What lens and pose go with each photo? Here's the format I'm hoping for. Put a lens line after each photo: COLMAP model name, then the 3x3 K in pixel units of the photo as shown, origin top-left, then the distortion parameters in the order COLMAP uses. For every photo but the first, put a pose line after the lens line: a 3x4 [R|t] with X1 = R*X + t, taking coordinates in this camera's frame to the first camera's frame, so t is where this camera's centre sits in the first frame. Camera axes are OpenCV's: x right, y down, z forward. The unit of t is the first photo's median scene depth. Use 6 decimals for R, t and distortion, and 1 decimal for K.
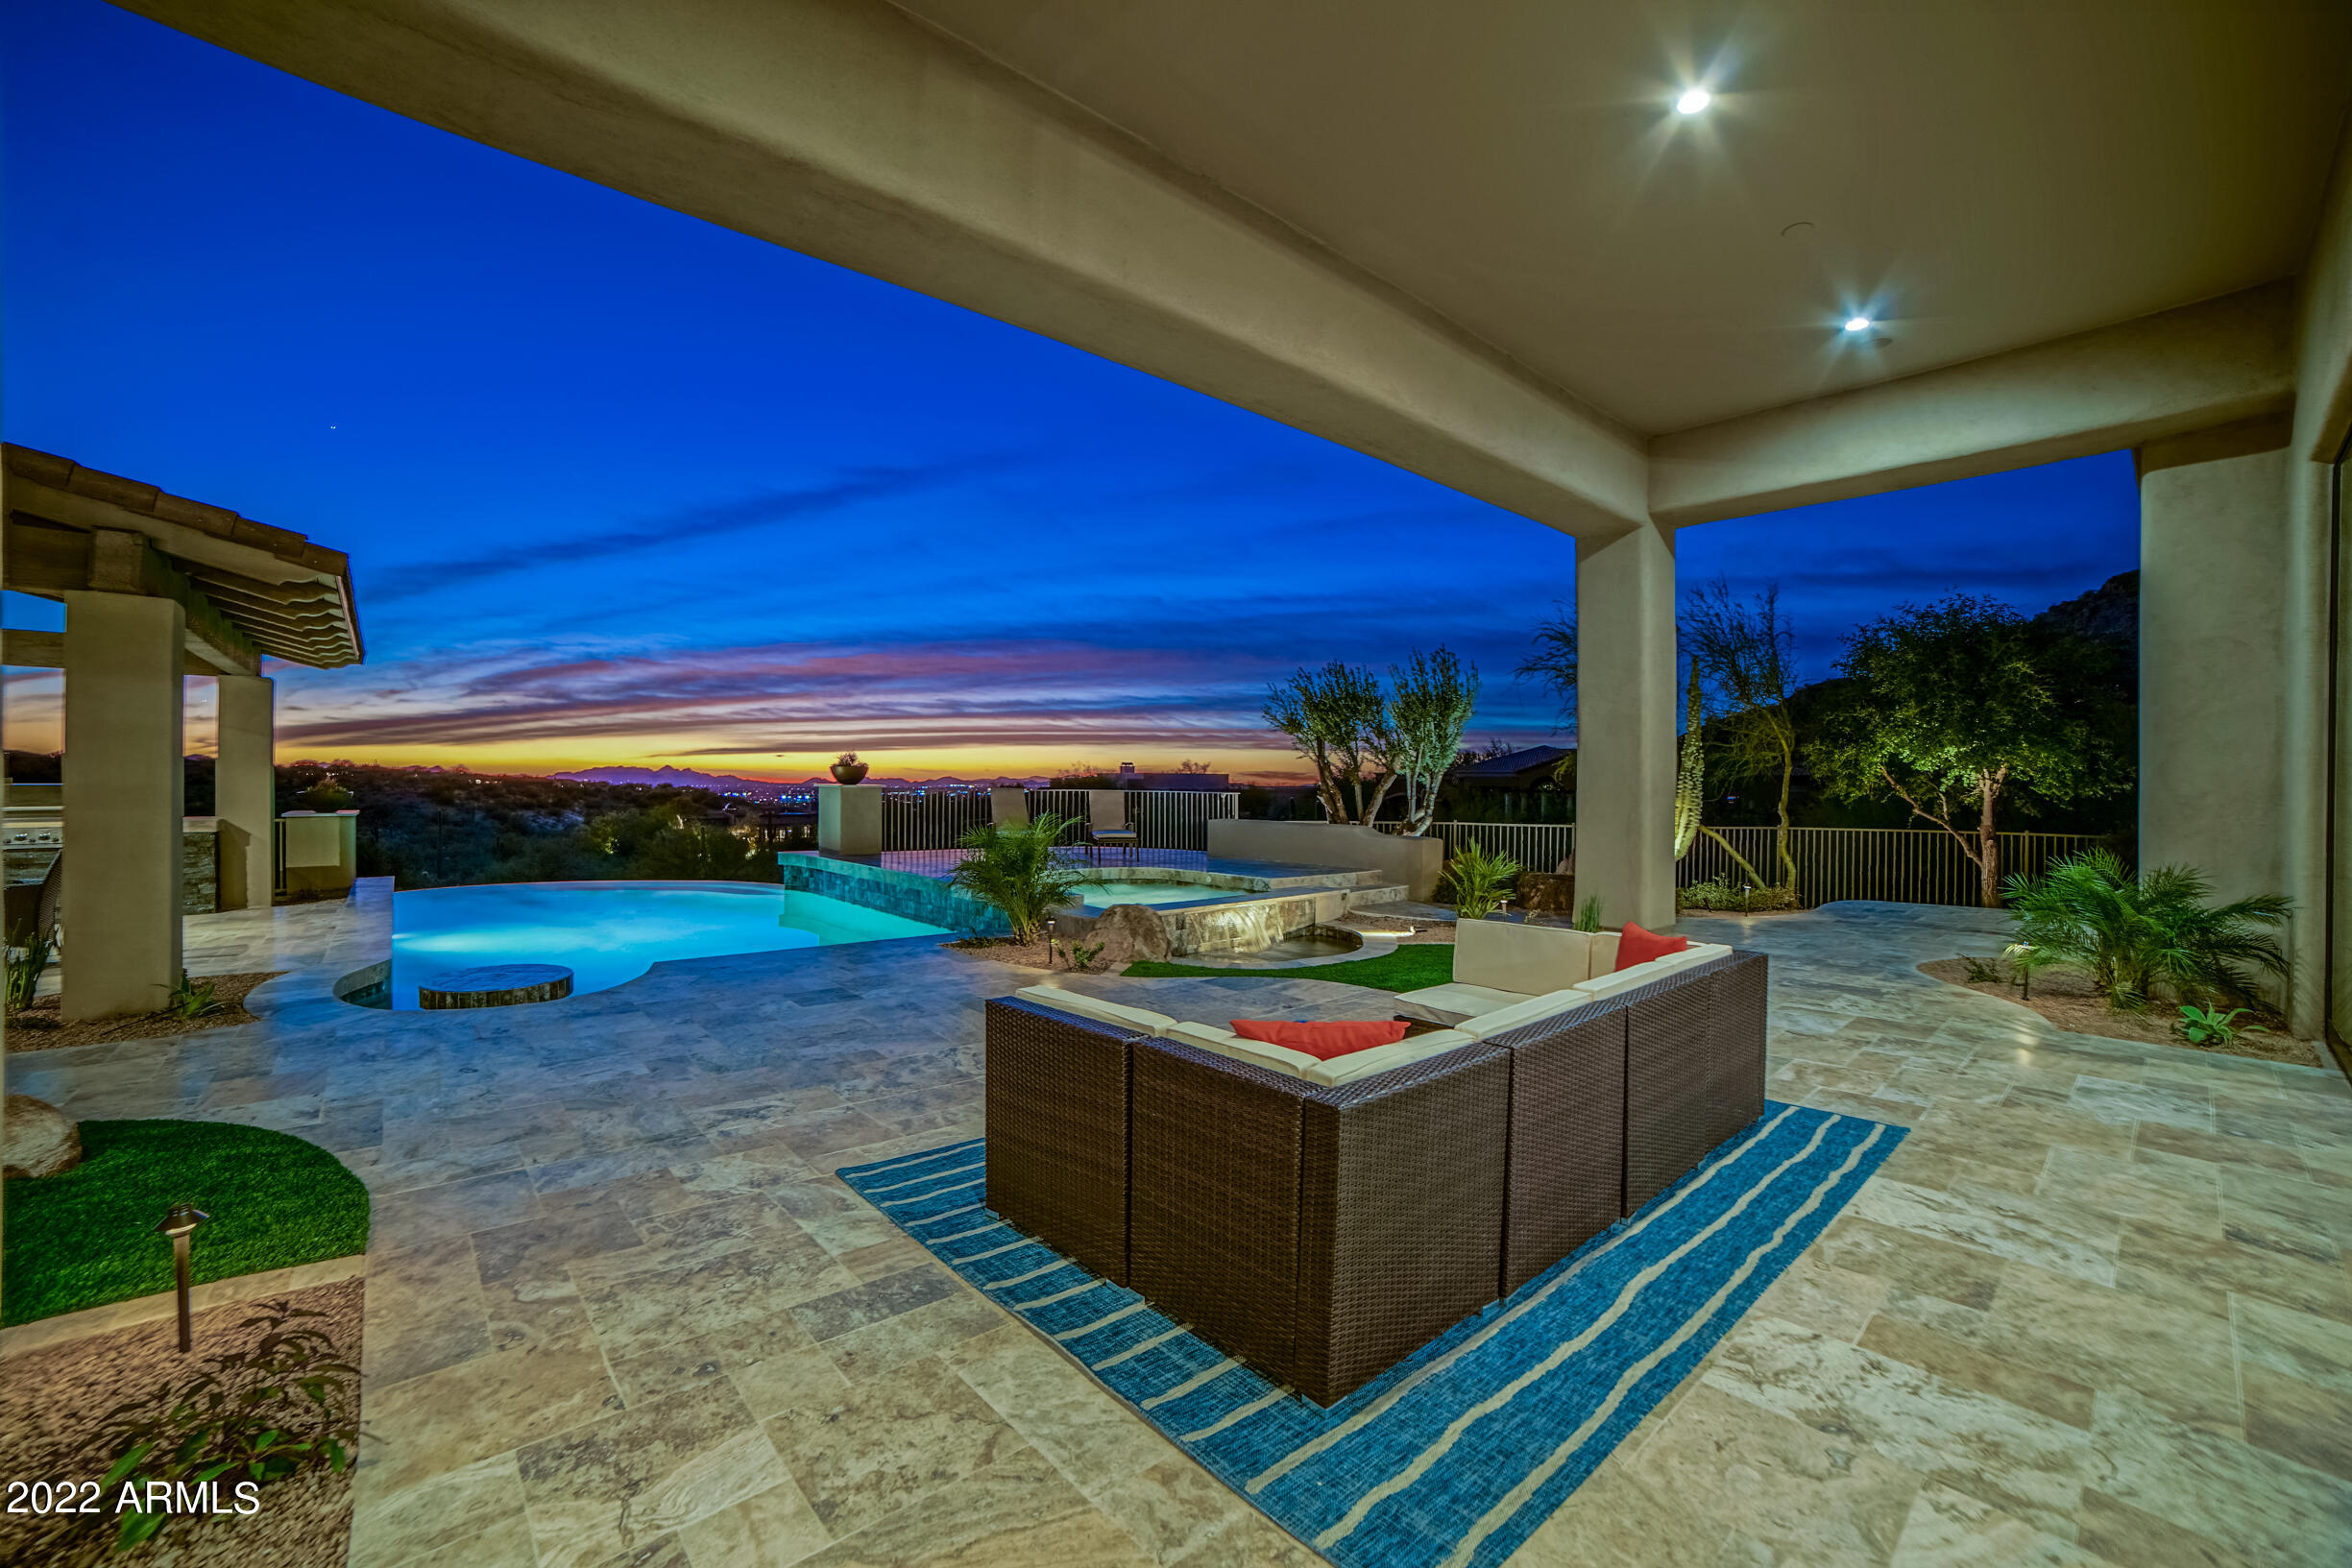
lens RADIAL K [[966.0, 0, 1163.6], [0, 966.0, 782.7], [0, 0, 1]] dist [-0.098510, 0.033130]
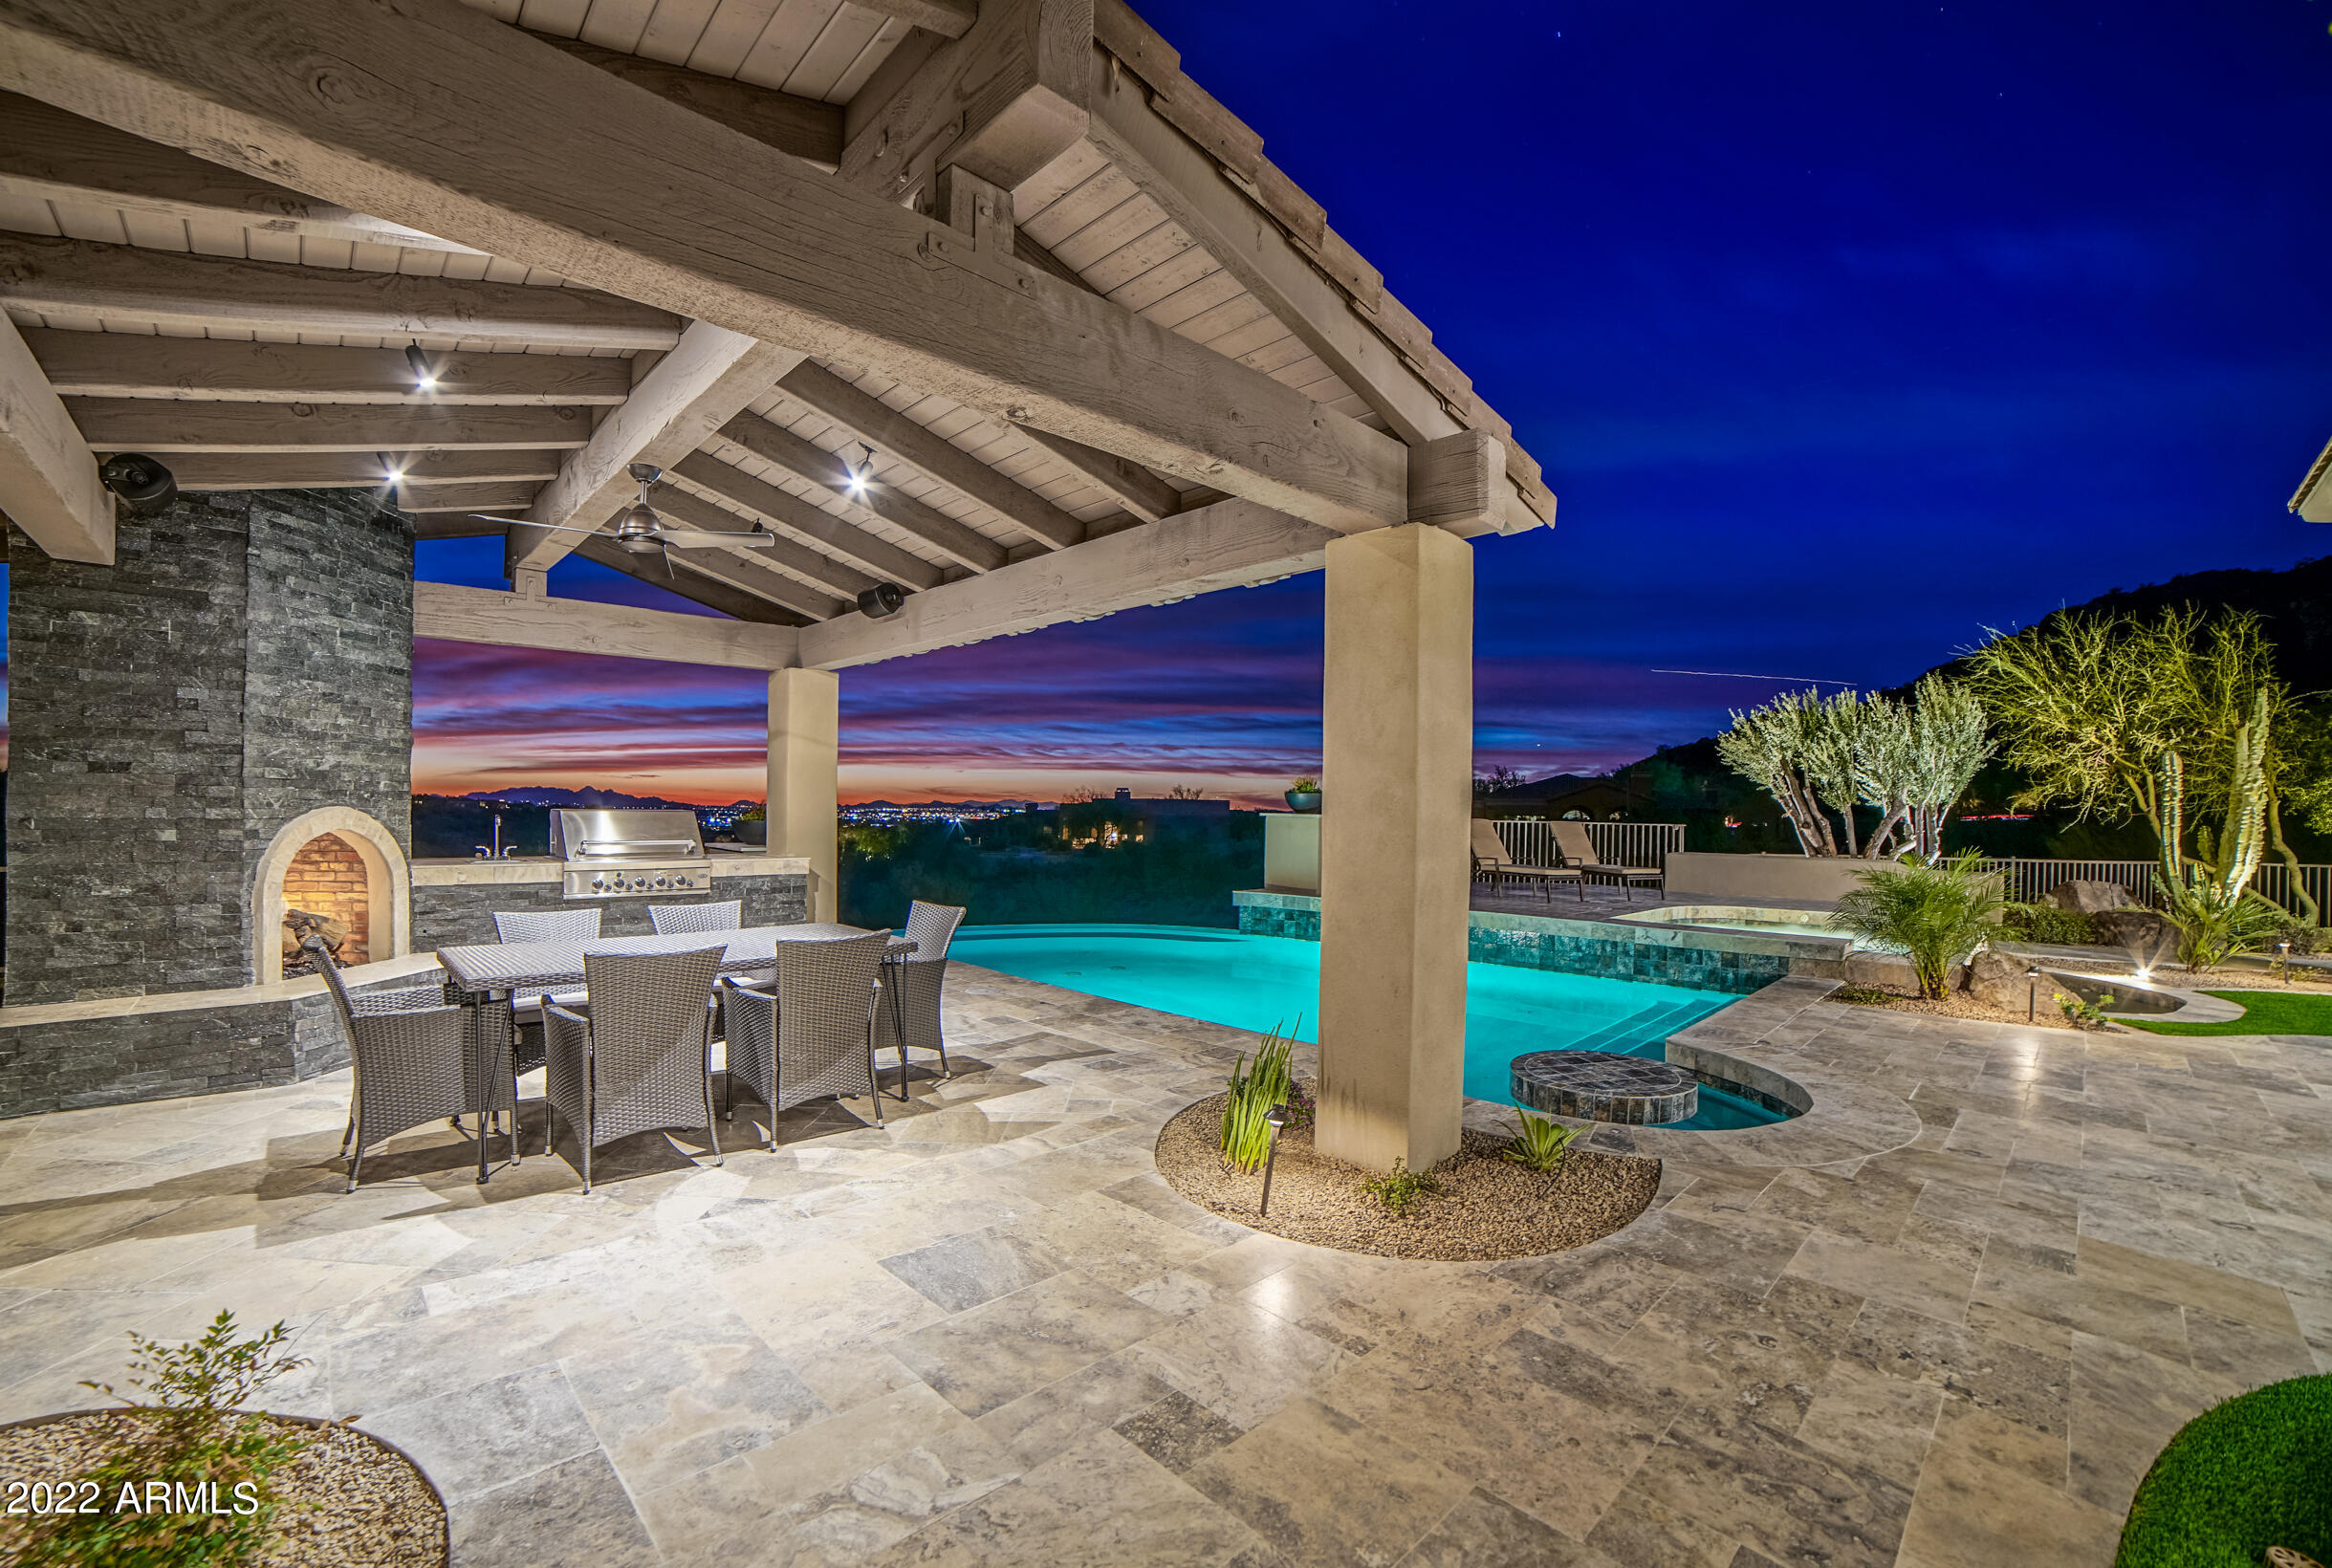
lens RADIAL K [[969.5, 0, 1155.2], [0, 969.5, 790.2], [0, 0, 1]] dist [-0.052670, 0.010406]
pose [[0.998168, 0.009270, 0.059791, -0.669616], [-0.008182, 0.999797, -0.018407, -0.003108], [-0.059950, 0.017884, 0.998041, 0.132191]]
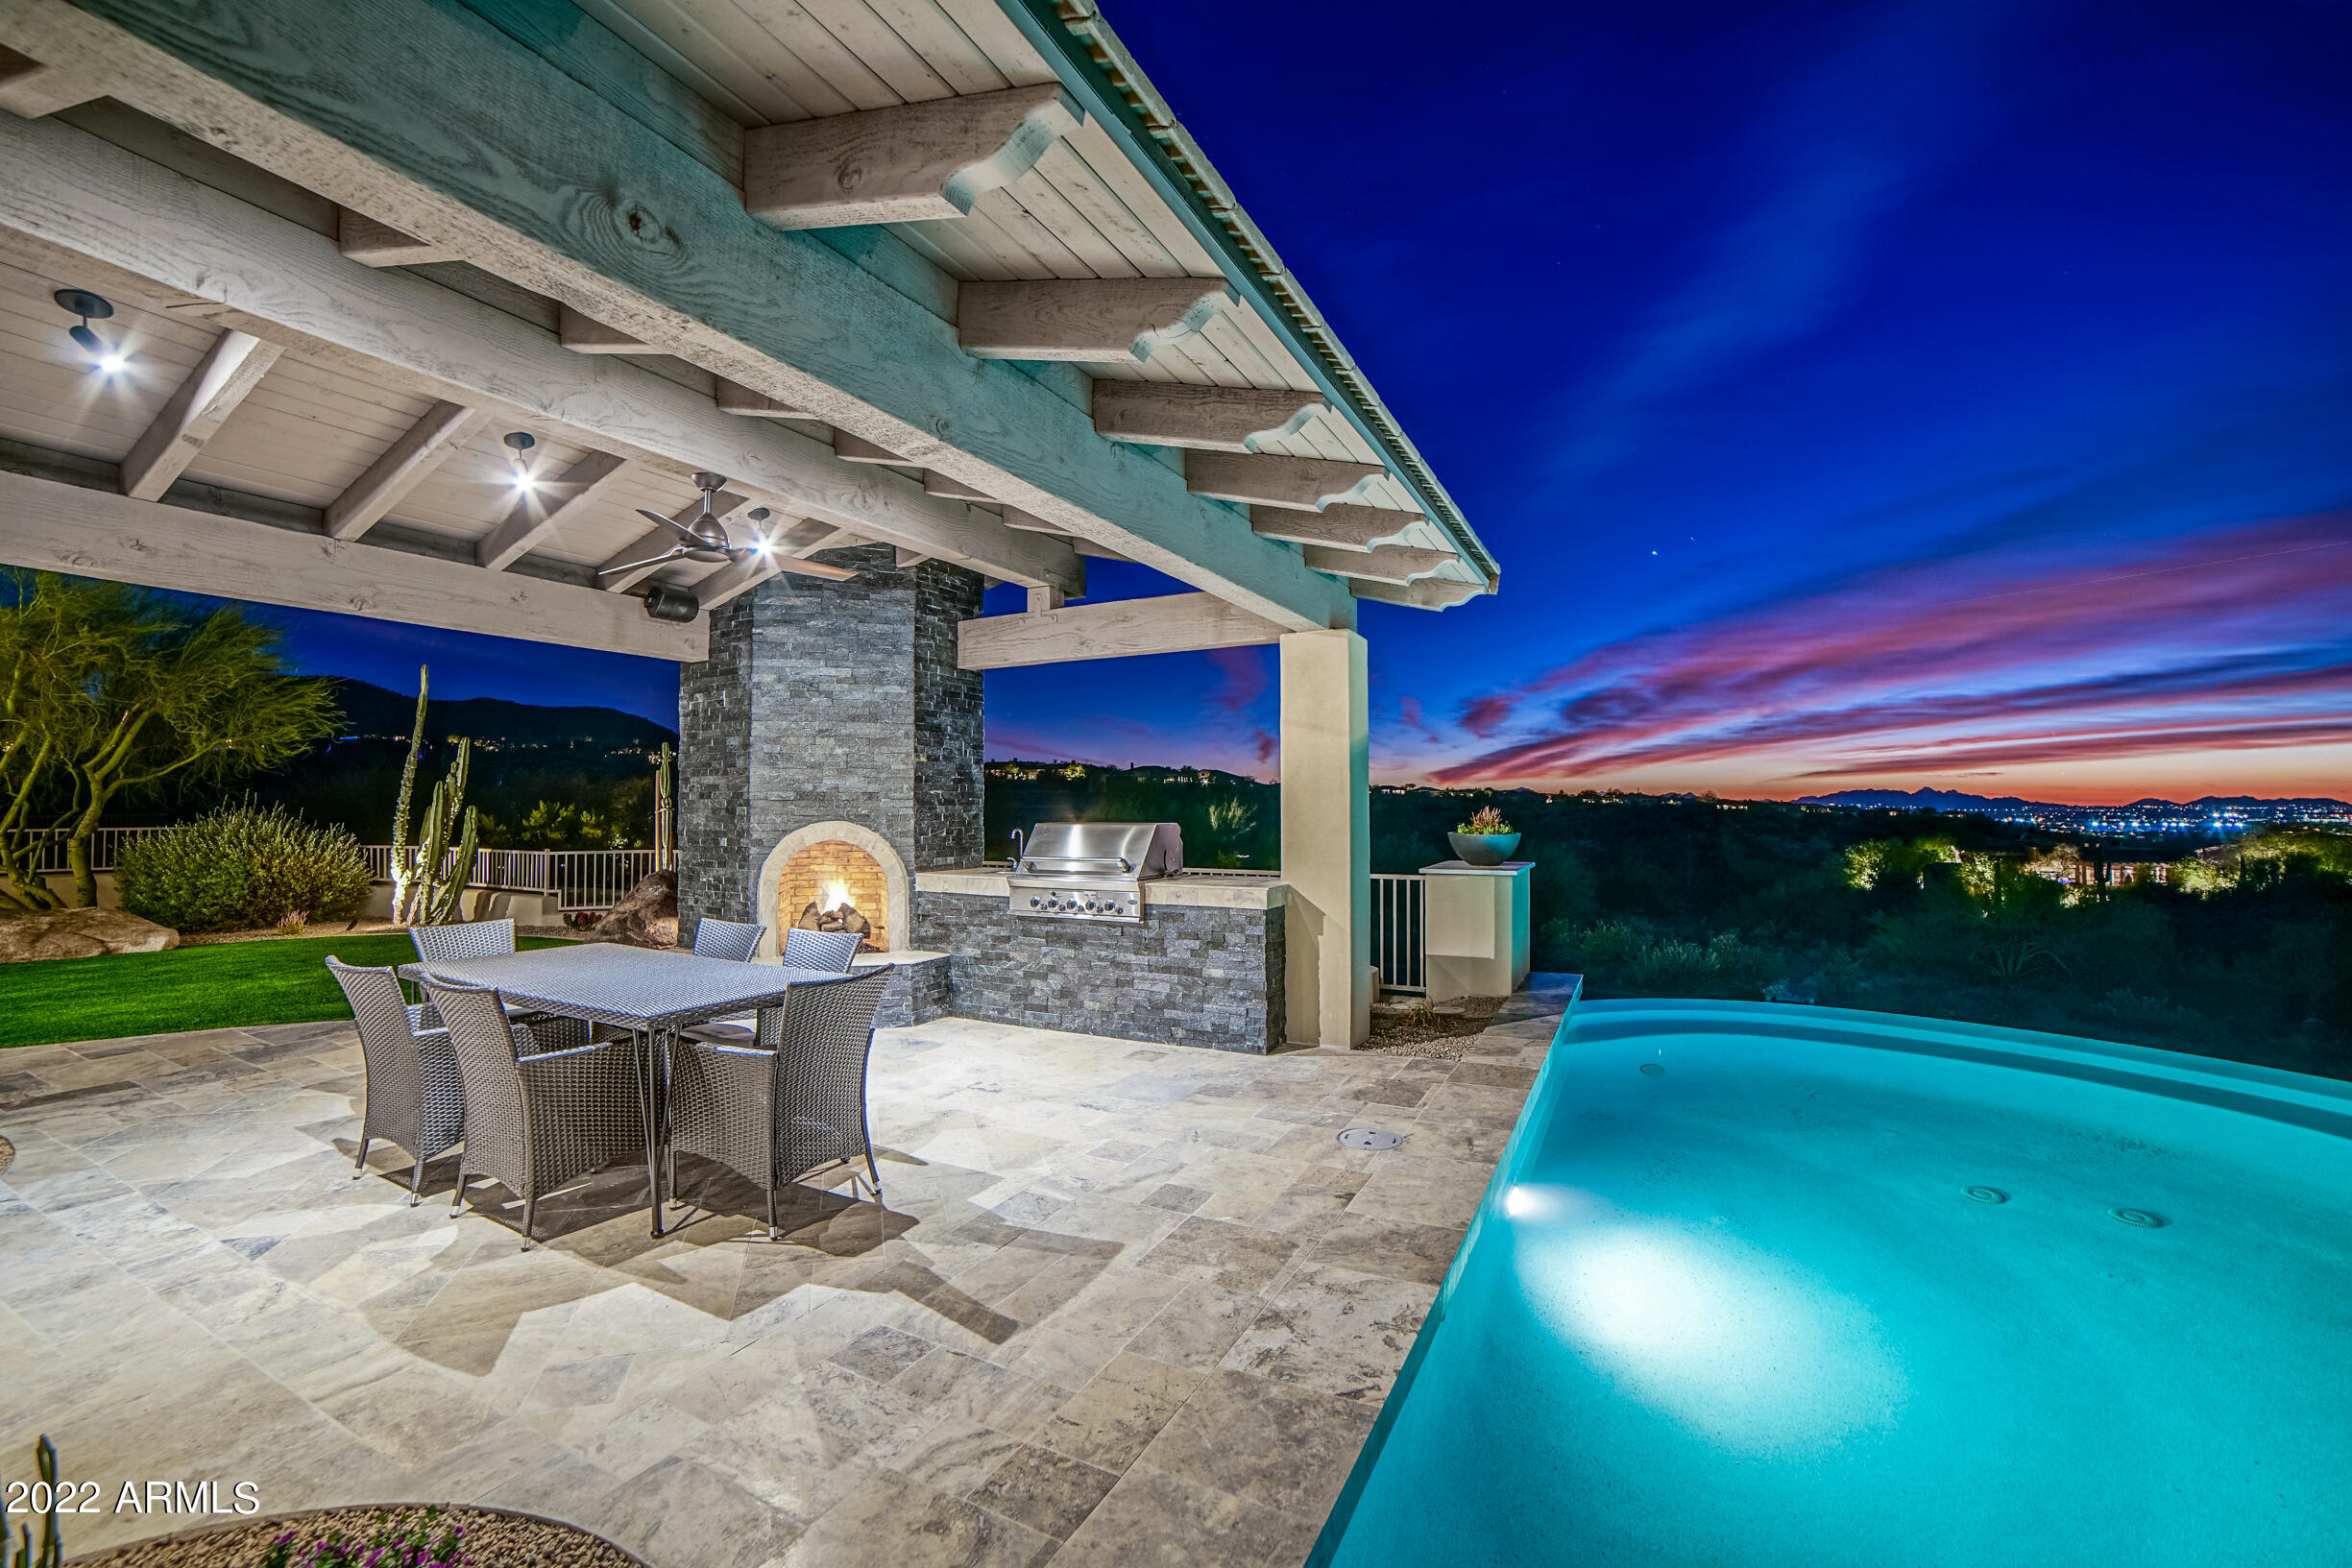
lens RADIAL K [[966.0, 0, 1163.6], [0, 966.0, 782.7], [0, 0, 1]] dist [-0.098510, 0.033130]
pose [[0.380850, -0.028129, -0.924209, -0.428506], [0.004015, 0.999578, -0.028769, -0.006390], [0.924628, 0.007246, 0.380803, 0.585329]]
